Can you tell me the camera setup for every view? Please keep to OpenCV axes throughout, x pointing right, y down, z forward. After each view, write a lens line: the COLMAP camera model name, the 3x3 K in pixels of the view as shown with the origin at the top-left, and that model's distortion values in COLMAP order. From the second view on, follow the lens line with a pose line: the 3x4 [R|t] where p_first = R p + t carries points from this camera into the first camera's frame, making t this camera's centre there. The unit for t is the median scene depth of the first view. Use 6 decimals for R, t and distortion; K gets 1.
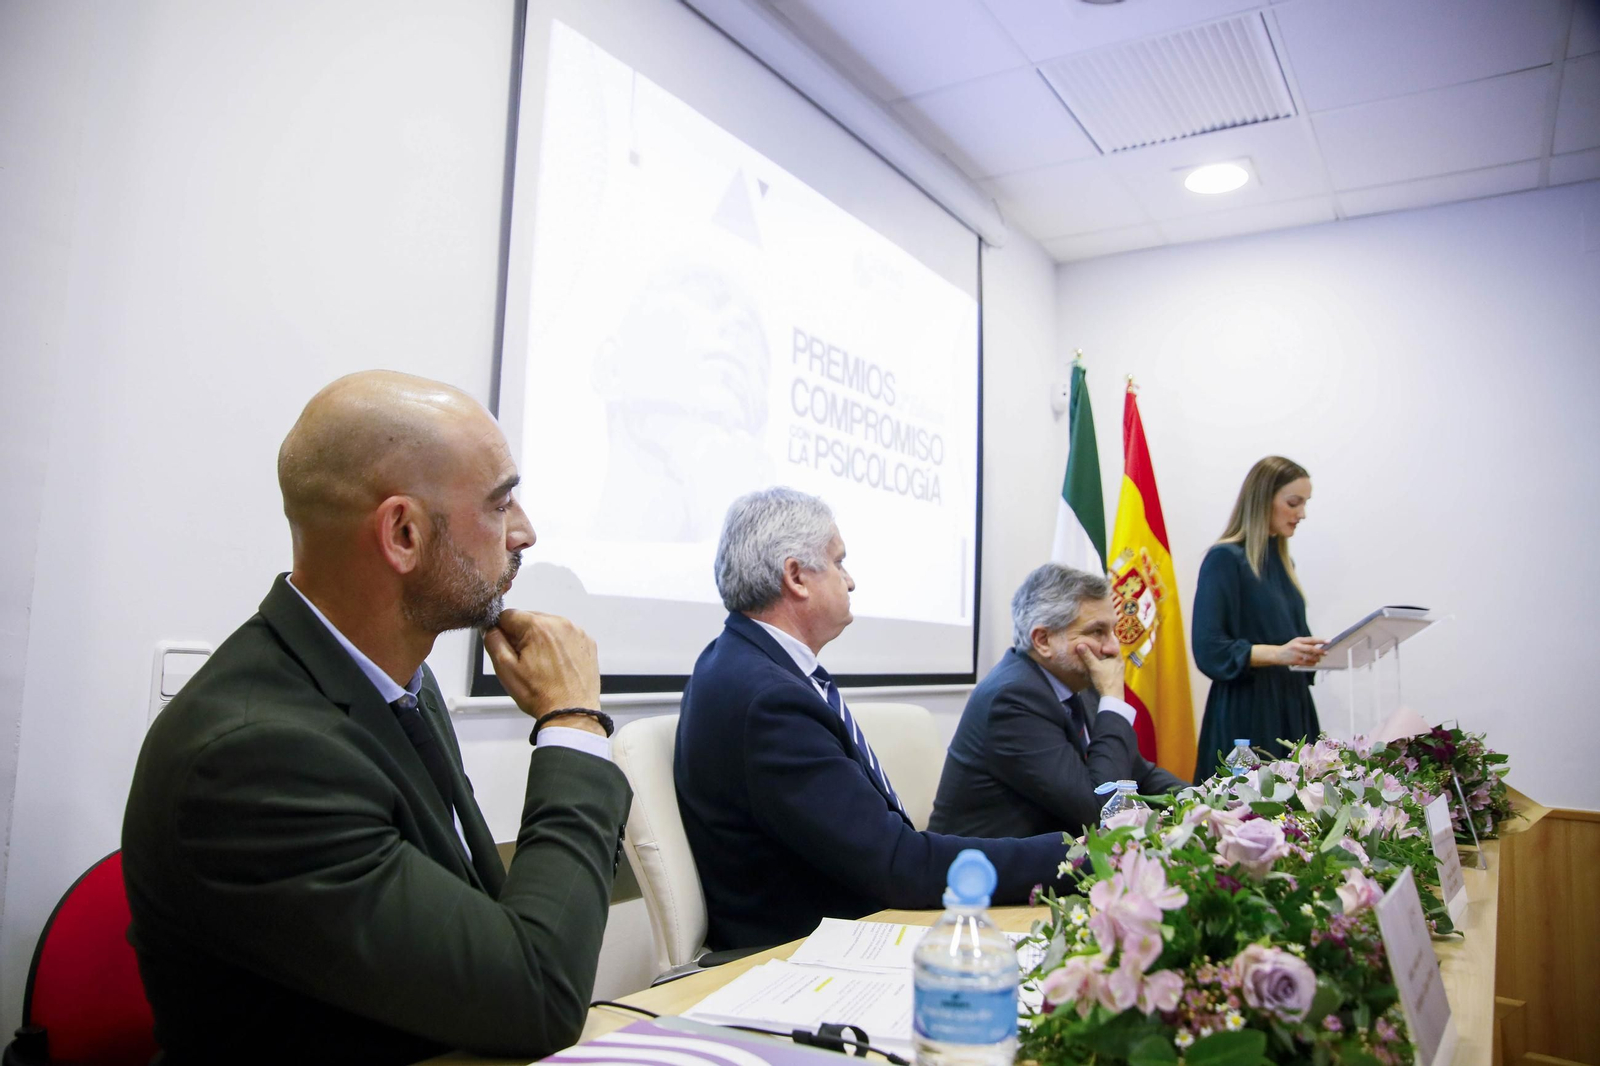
lens RADIAL K [[1096.4, 0, 798.6], [0, 1096.4, 549.6], [0, 0, 1]] dist [-0.132852, 0.112853]
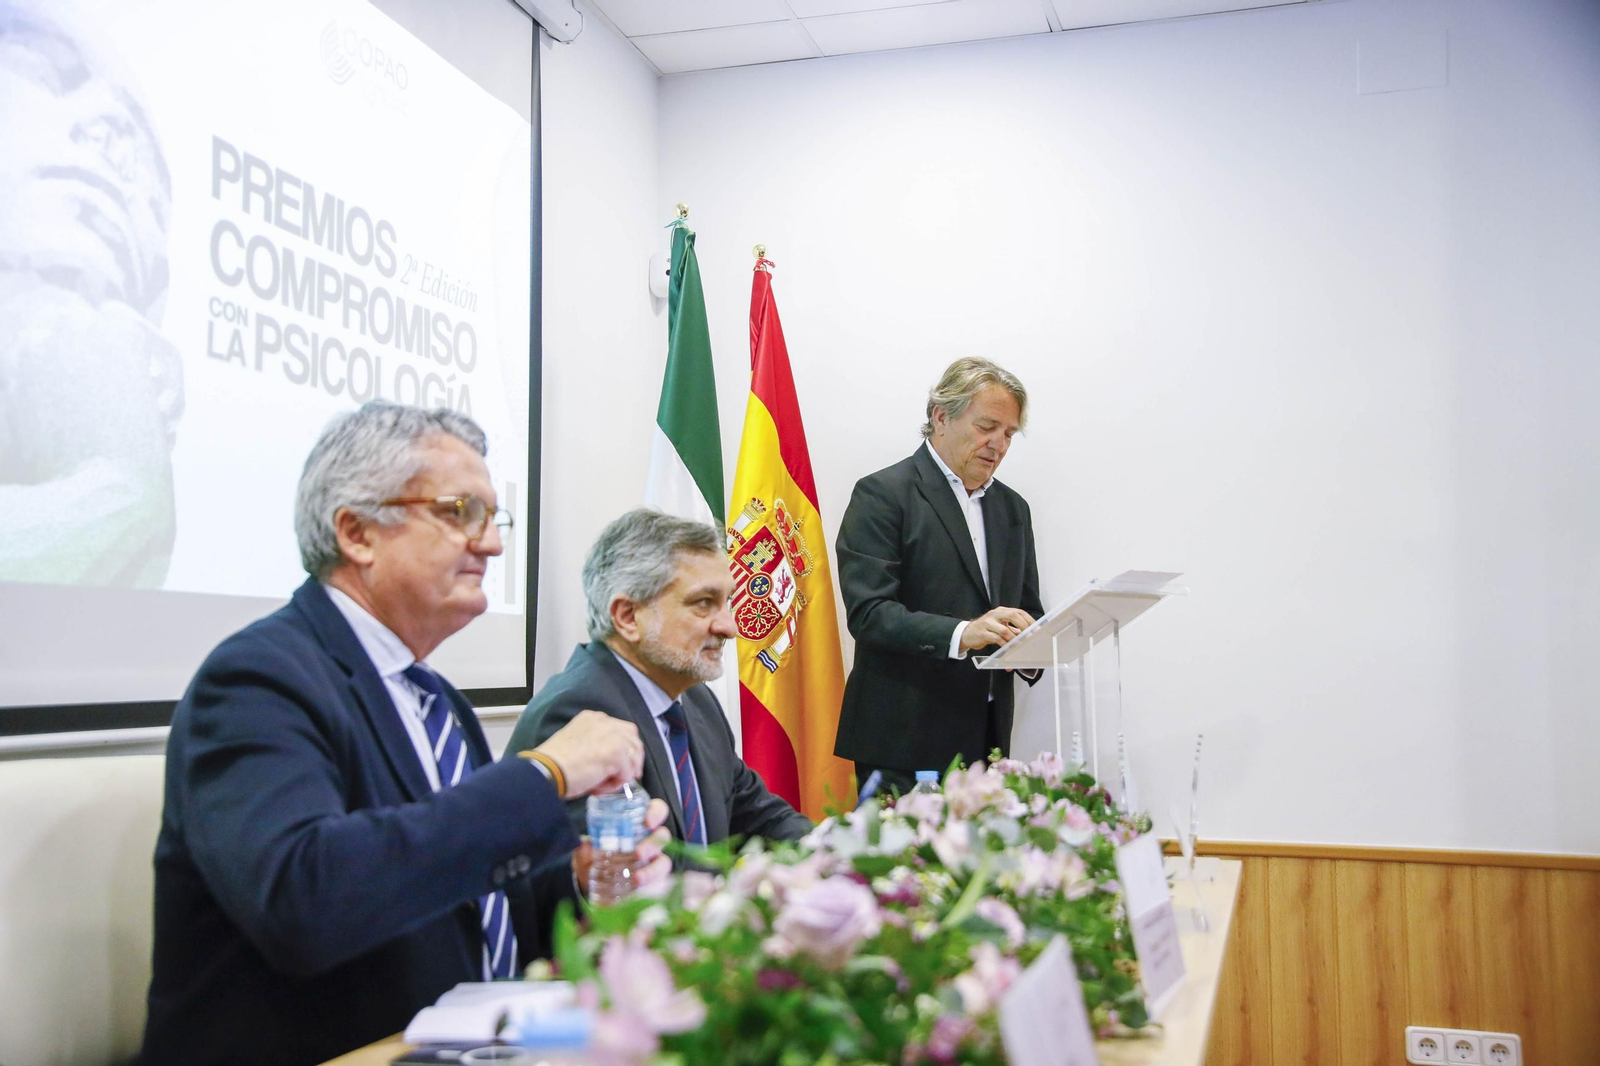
lens RADIAL K [[1618.3, 0, 808.9], [0, 1618.3, 535.0], [0, 0, 1]] dist [0.005084, 0.192892]
pose [[0.953235, -0.008881, 0.302100, 0.032541], [0.004236, 0.999863, 0.016029, 0.006787], [-0.302201, -0.014000, 0.953141, 0.015344]]
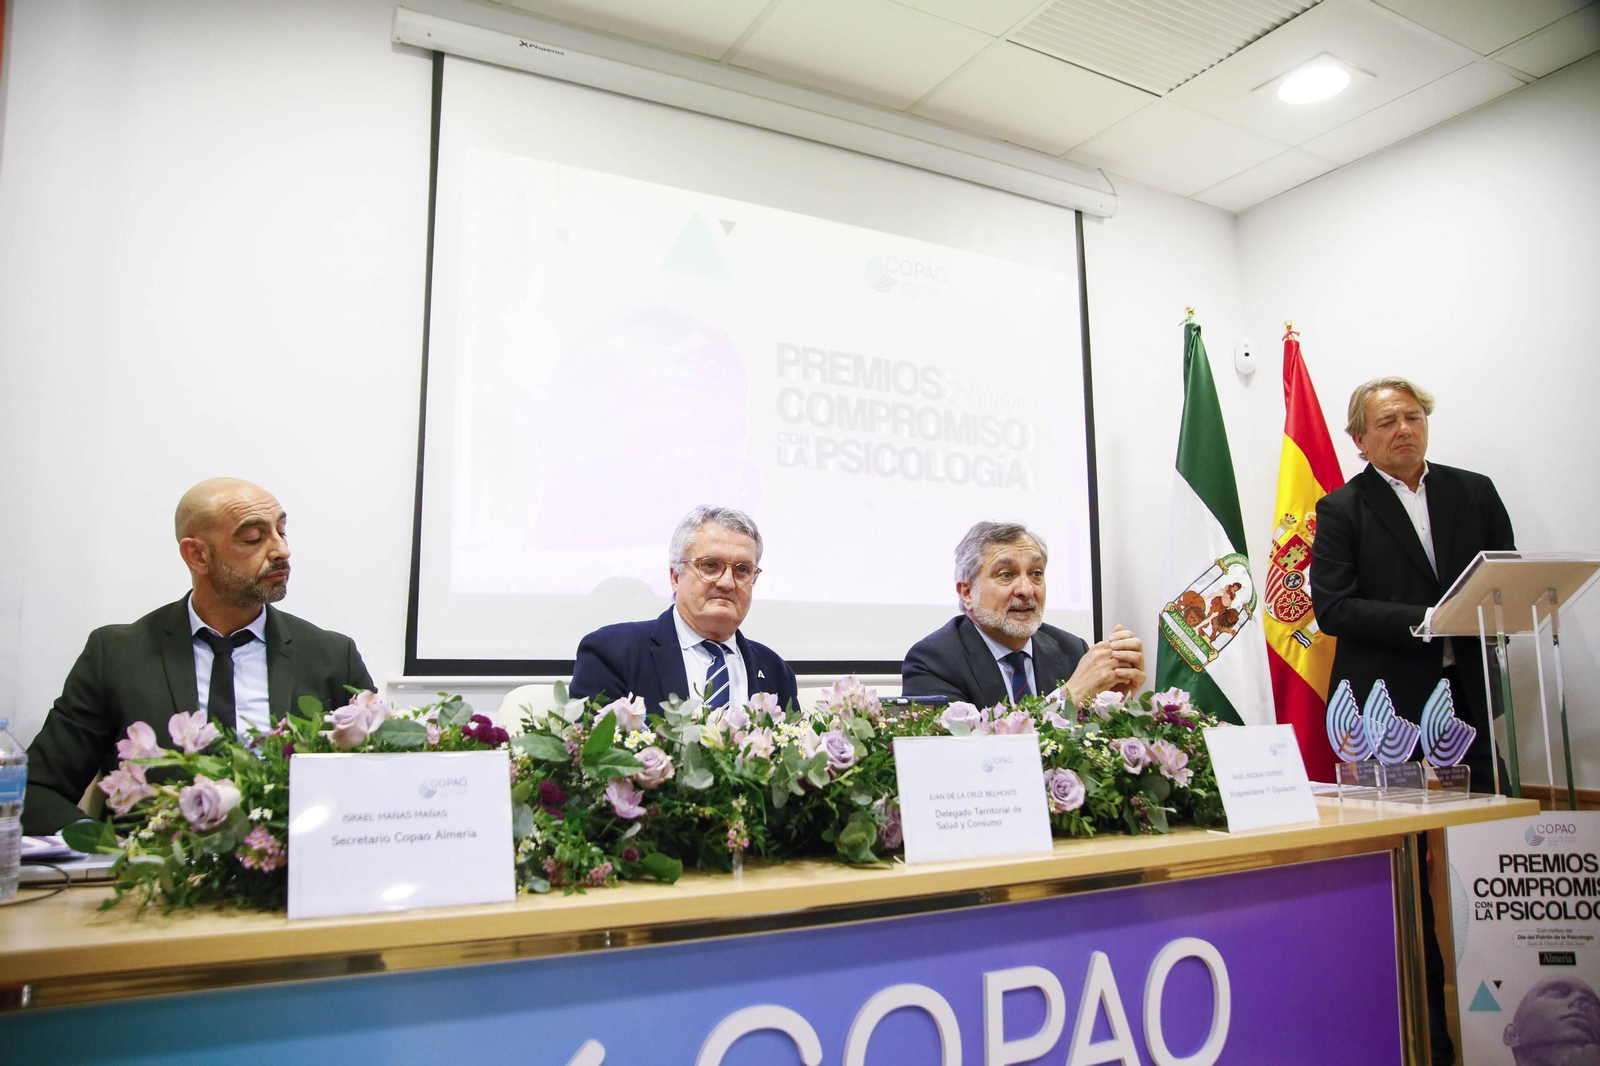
lens RADIAL K [[1103.5, 0, 797.0], [0, 1103.5, 537.6], [0, 0, 1]] dist [-0.129766, 0.094235]
pose [[0.878456, -0.094912, -0.468301, 0.464600], [0.075152, 0.995320, -0.060752, 0.053152], [0.471876, 0.018174, 0.881478, 0.037788]]
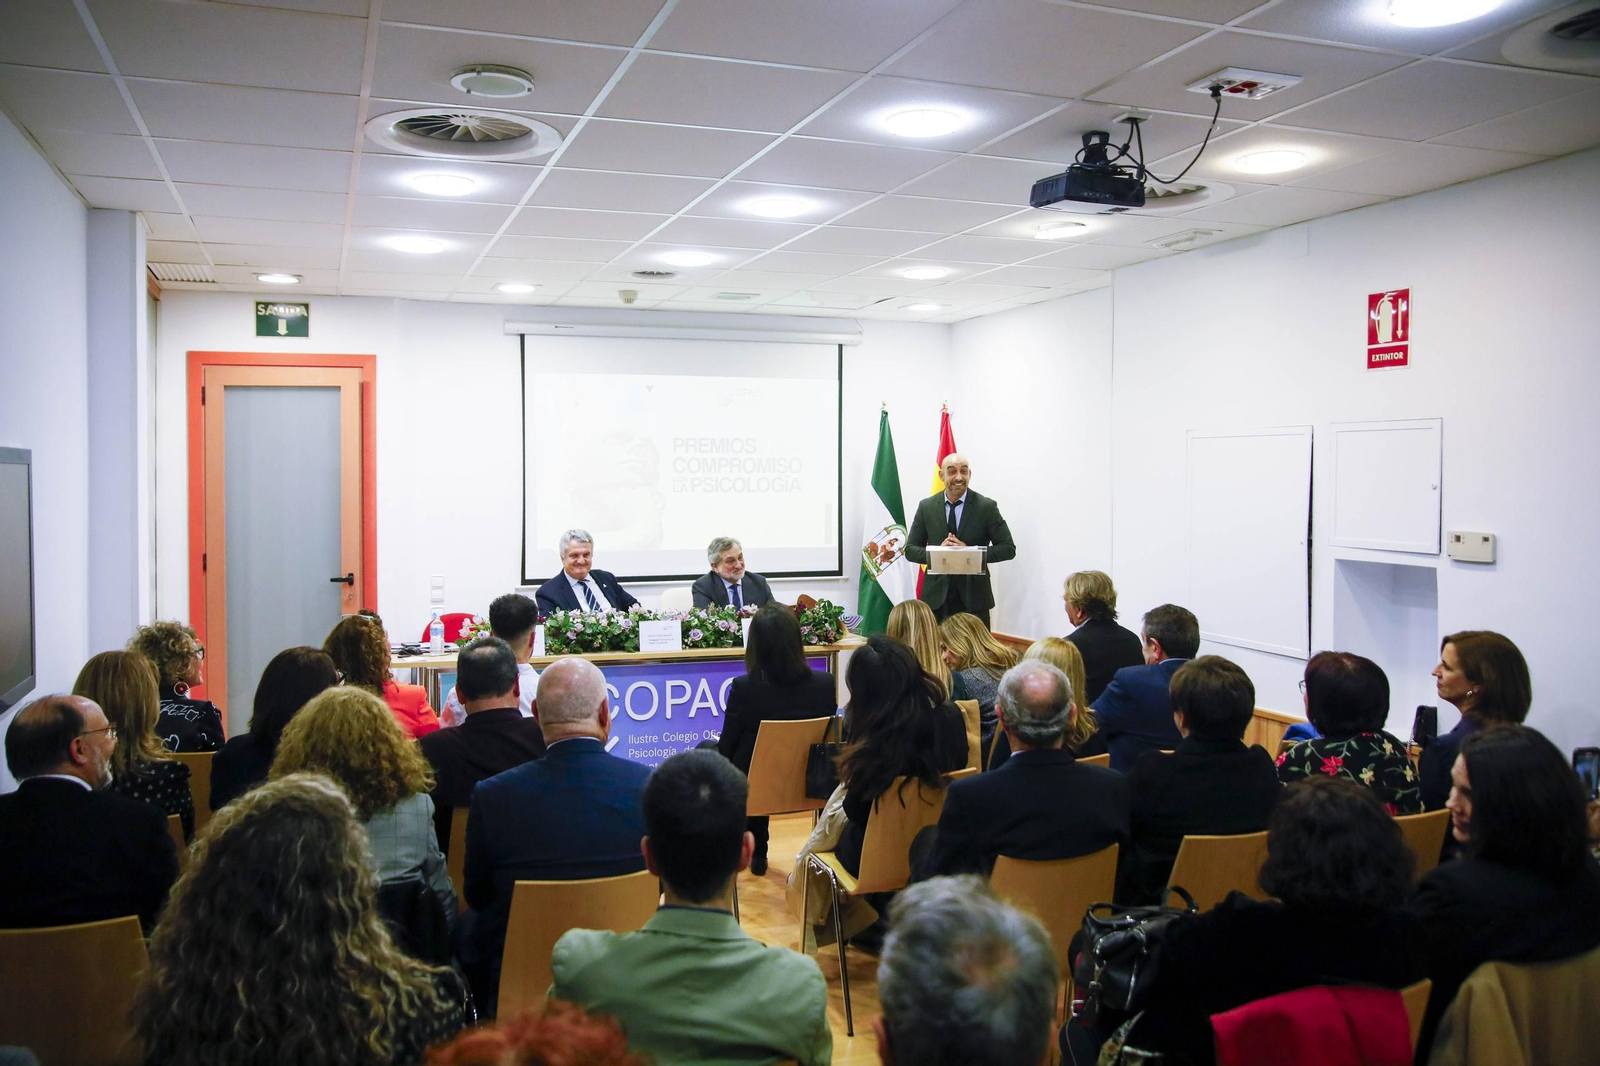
lens RADIAL K [[1279.2, 0, 741.3], [0, 1279.2, 506.2], [0, 0, 1]] dist [-0.049877, 0.054205]
pose [[0.780404, -0.017665, -0.625026, 1.782949], [0.082308, 0.993805, 0.074681, -0.232331], [0.619834, -0.109725, 0.777024, -1.102219]]
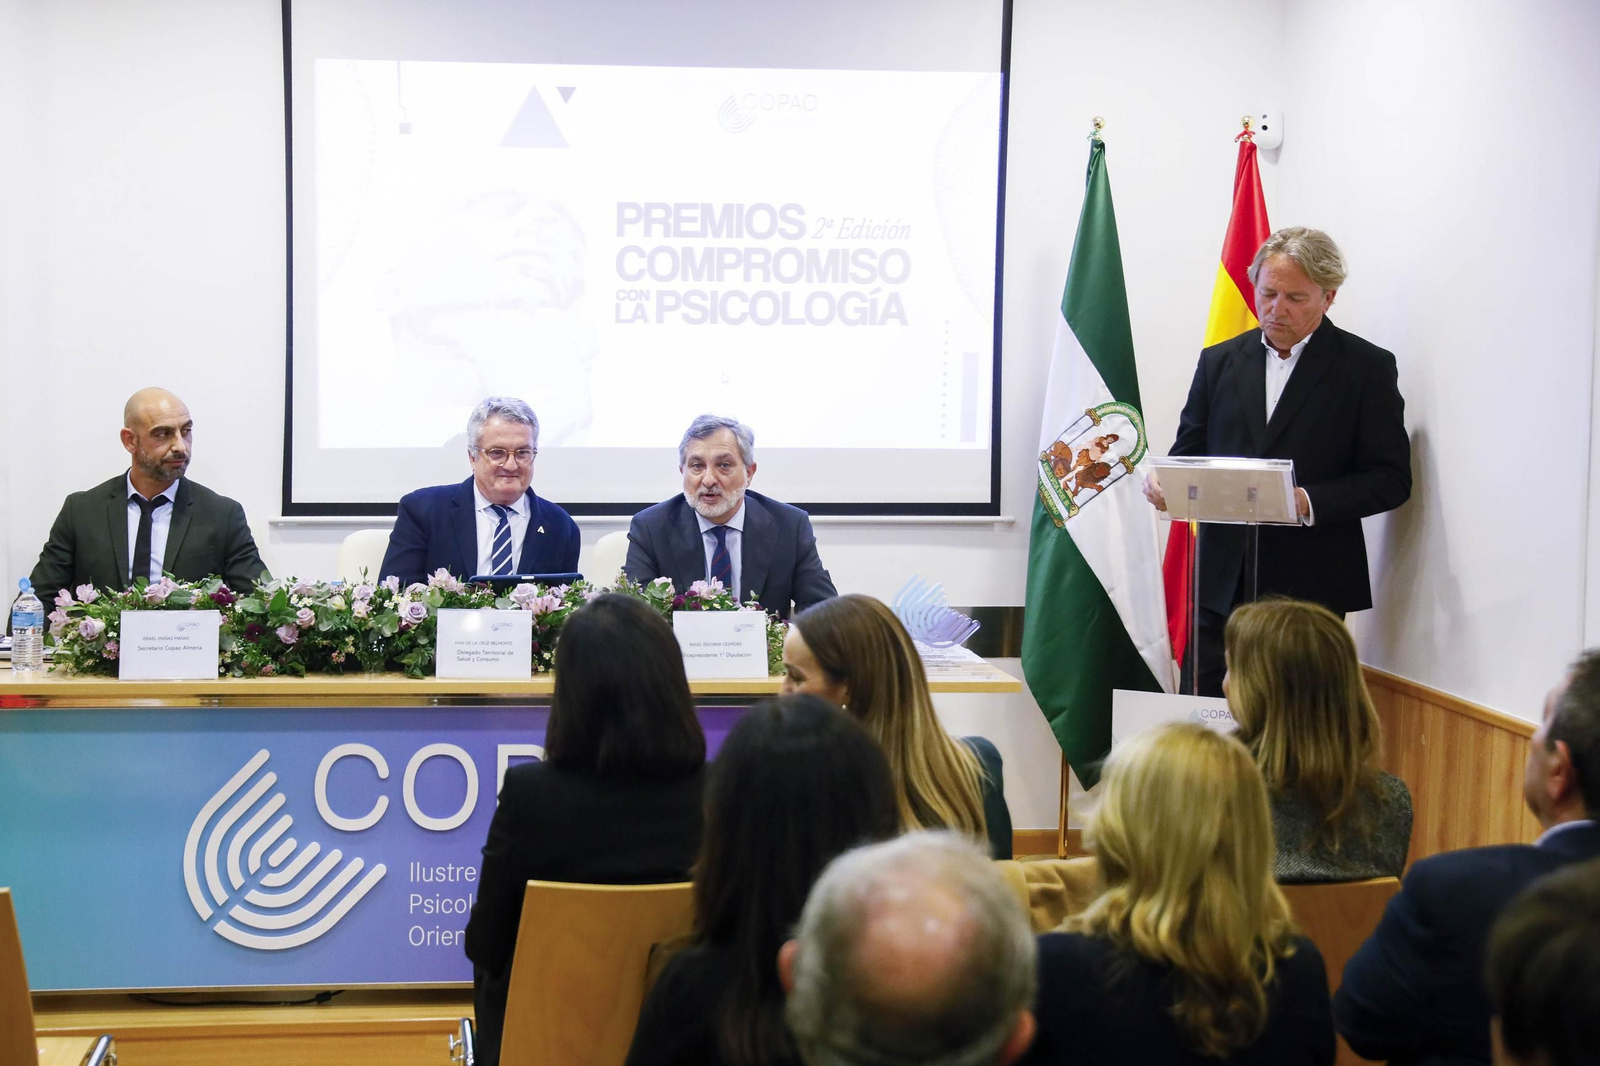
lens RADIAL K [[2313.0, 0, 596.2], [0, 2313.0, 469.6], [0, 0, 1]] dist [0.139439, -0.028789]
pose [[0.631978, 0.033926, -0.774243, 1.718508], [0.078611, 0.991082, 0.107594, -0.173848], [0.770989, -0.128861, 0.623675, -0.527999]]
